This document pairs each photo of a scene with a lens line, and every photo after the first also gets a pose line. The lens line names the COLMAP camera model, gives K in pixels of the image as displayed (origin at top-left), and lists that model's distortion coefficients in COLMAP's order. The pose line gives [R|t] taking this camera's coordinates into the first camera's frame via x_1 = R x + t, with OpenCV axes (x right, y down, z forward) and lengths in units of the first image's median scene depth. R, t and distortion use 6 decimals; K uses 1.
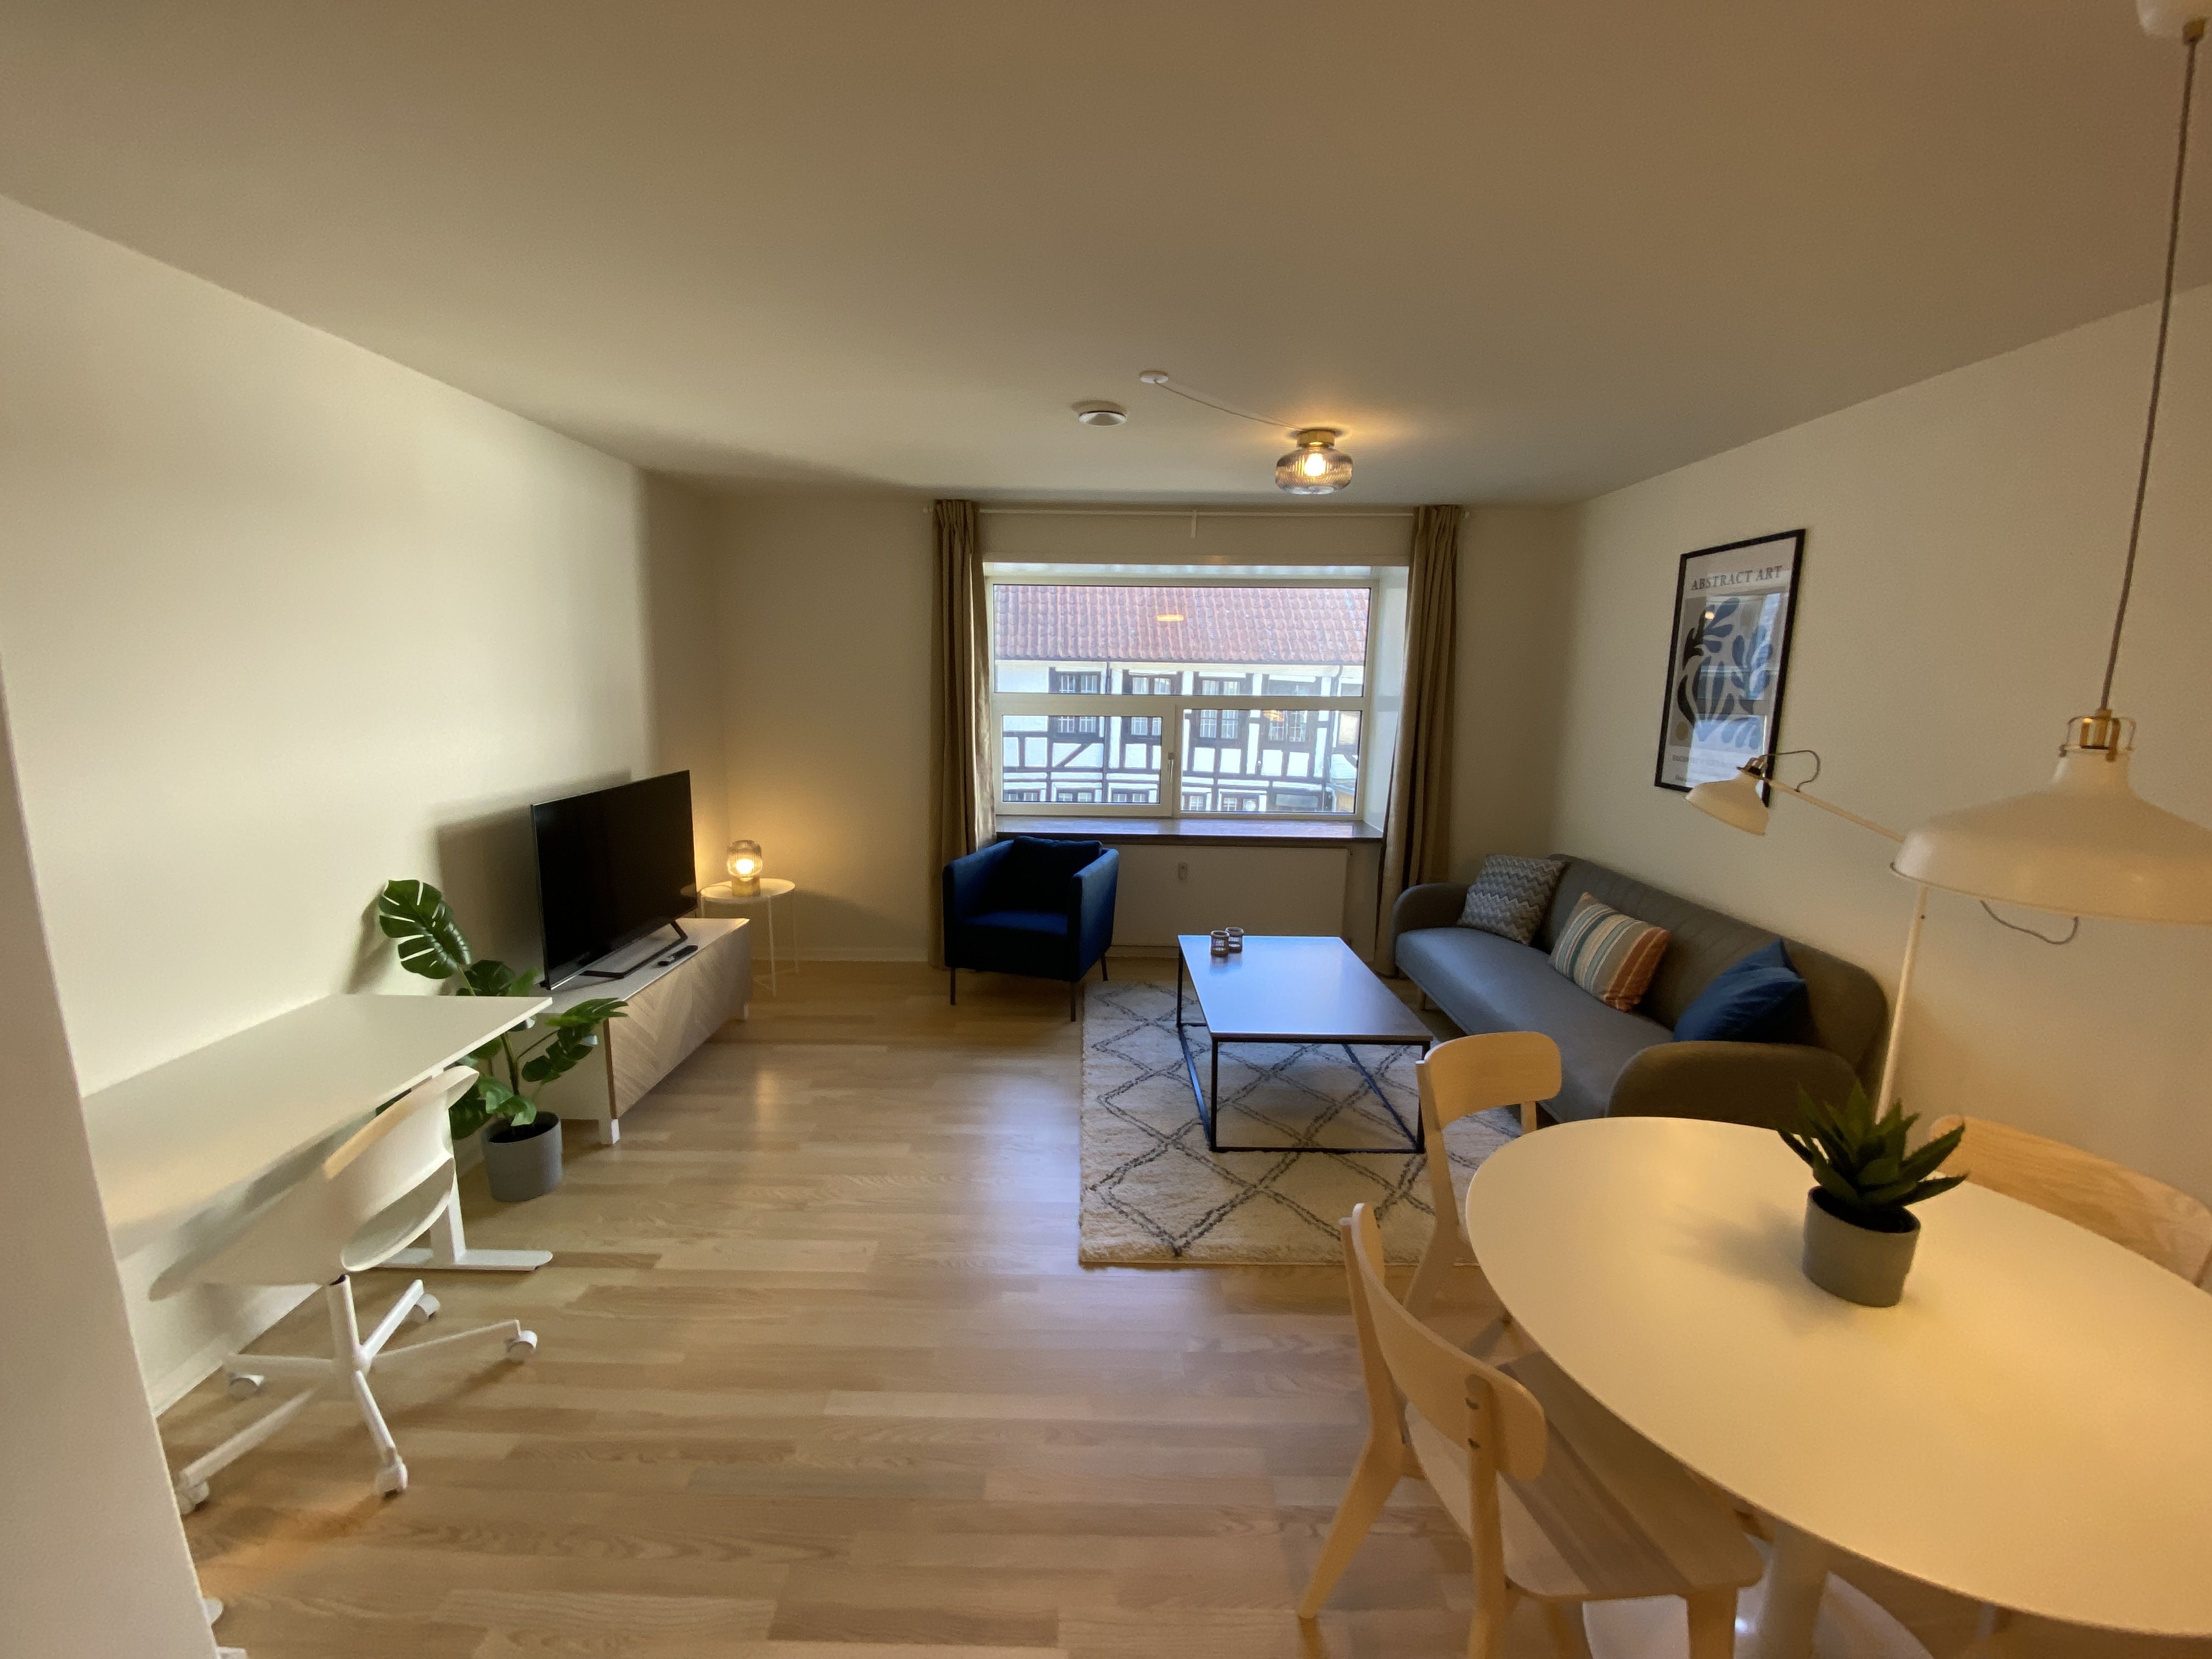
lens RADIAL K [[899.1, 0, 1100.9], [0, 899.1, 832.7], [0, 0, 1]] dist [0.032428, -0.027808]
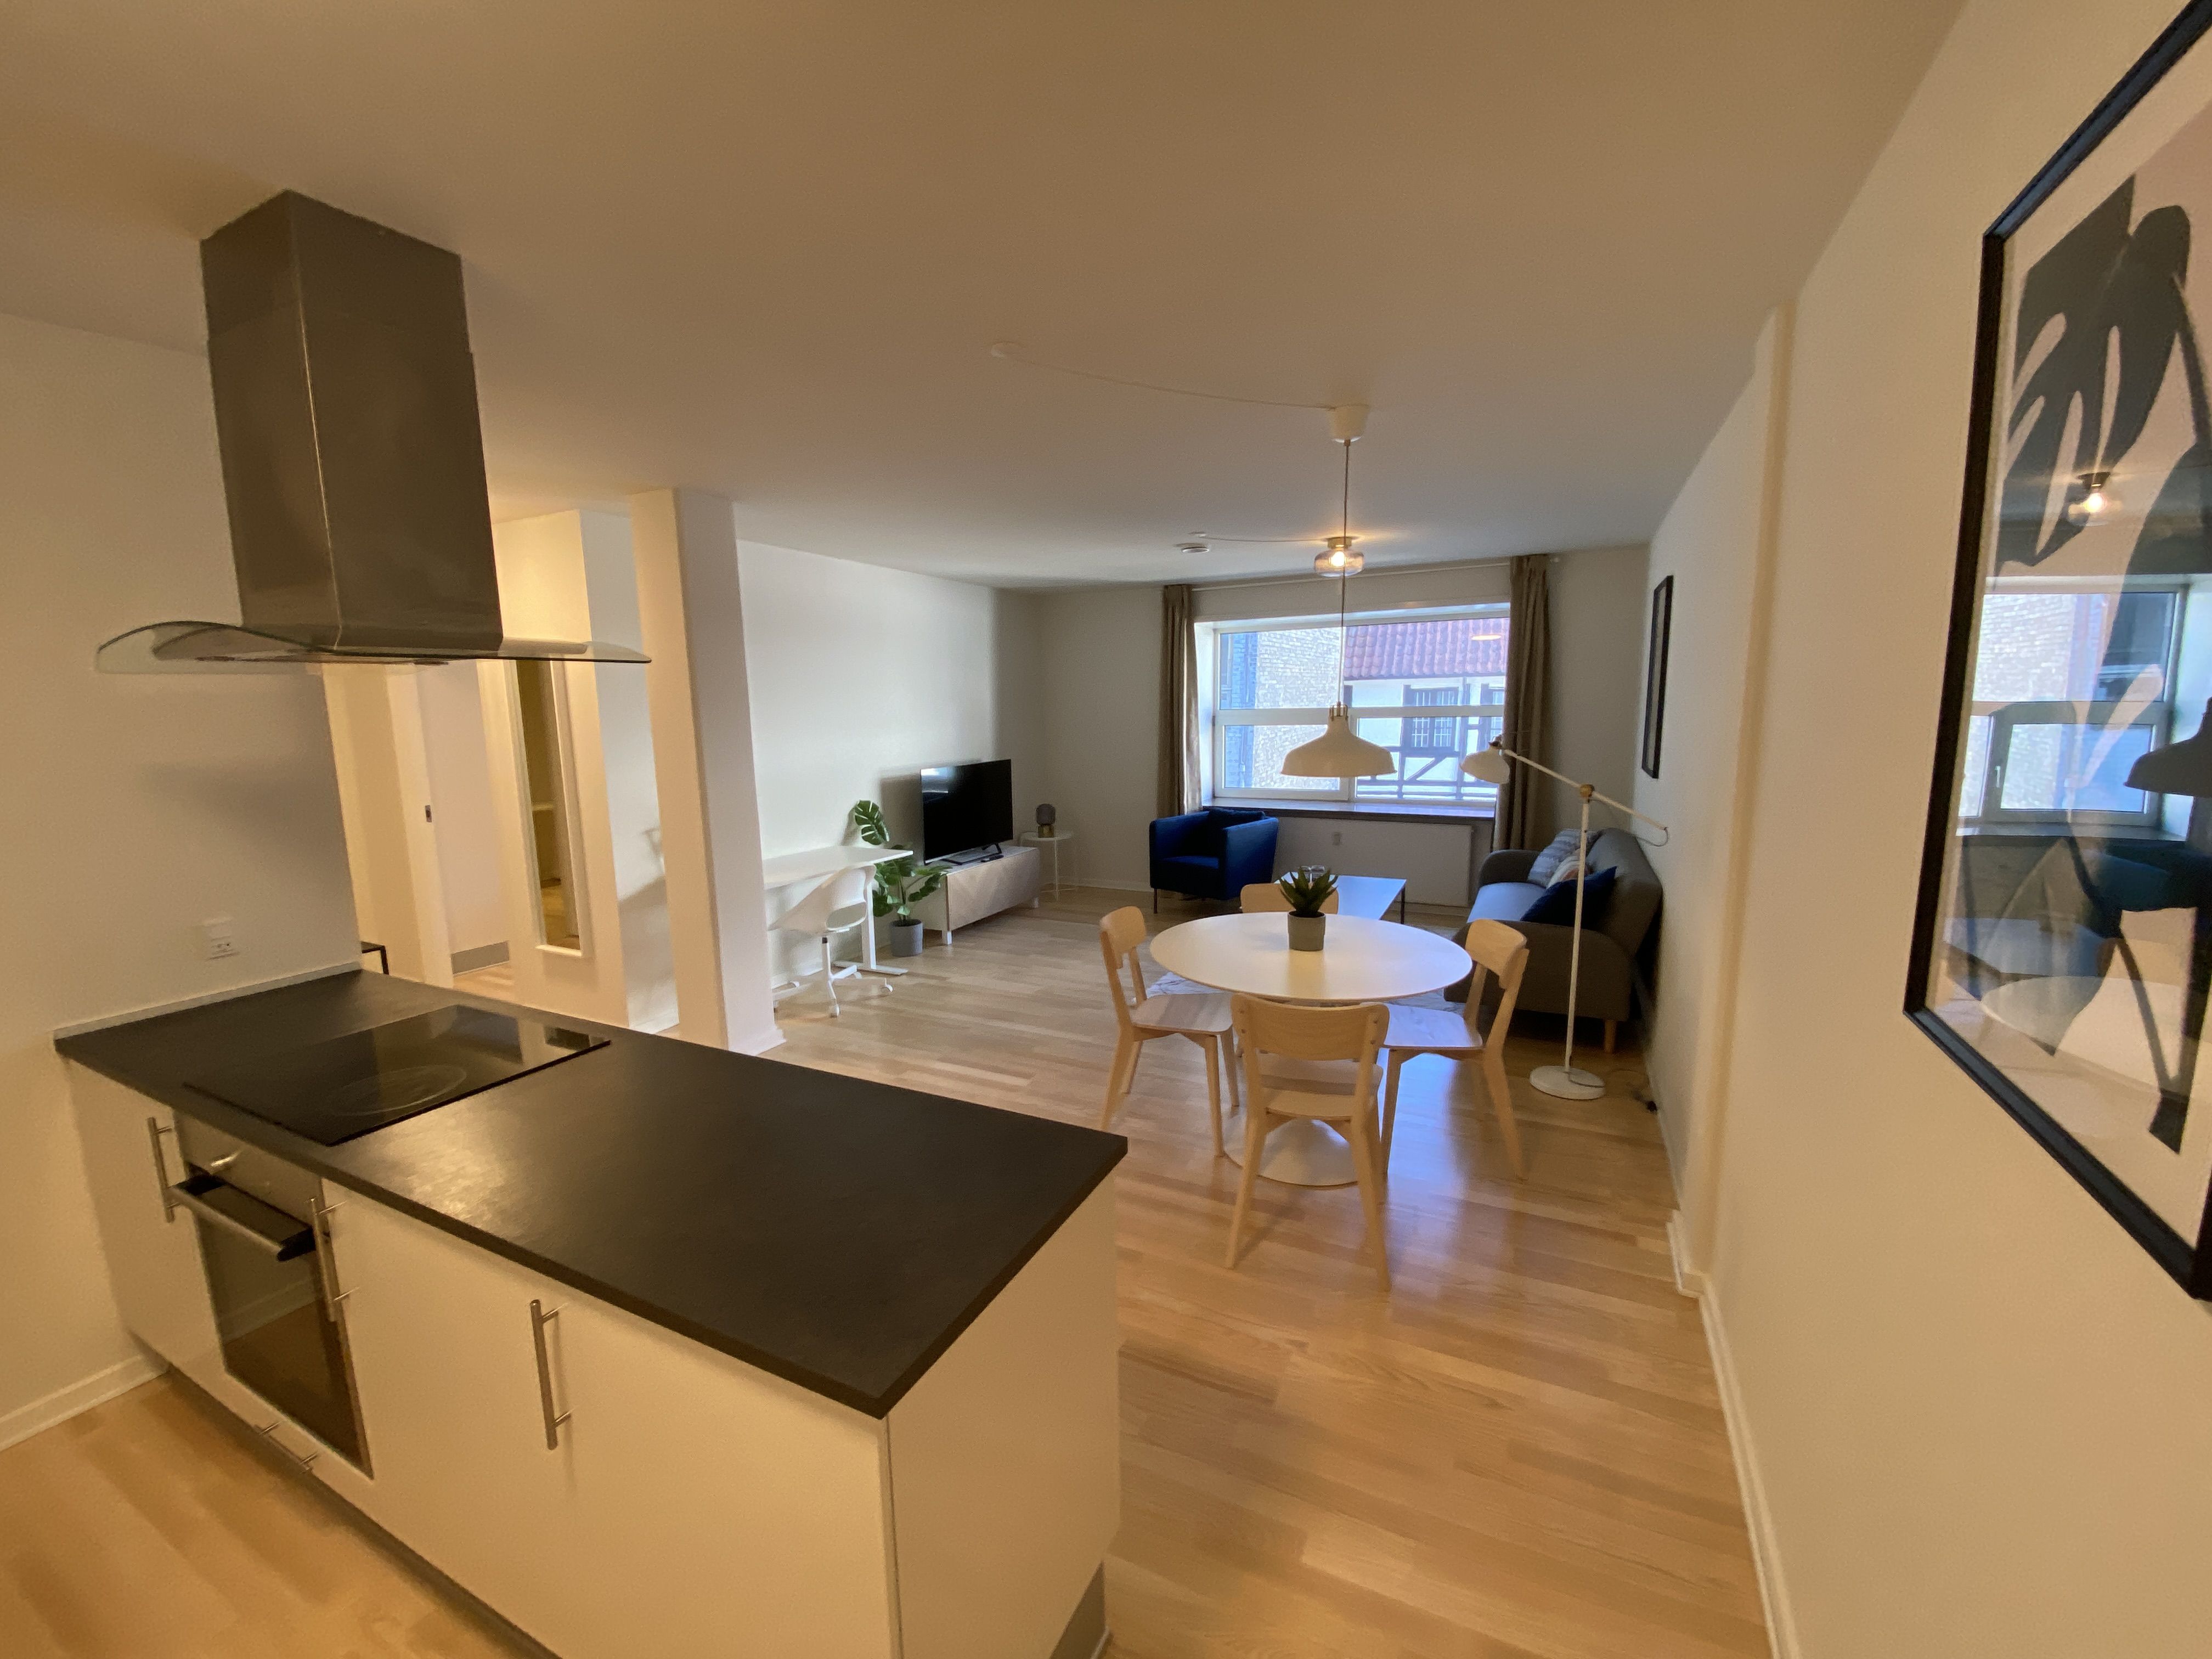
lens RADIAL K [[899.1, 0, 1100.9], [0, 899.1, 832.7], [0, 0, 1]] dist [0.032428, -0.027808]
pose [[0.897325, 0.036614, -0.439850, 0.520961], [-0.046666, 0.998838, -0.012058, 0.095949], [0.438897, 0.031346, 0.897990, -0.520671]]
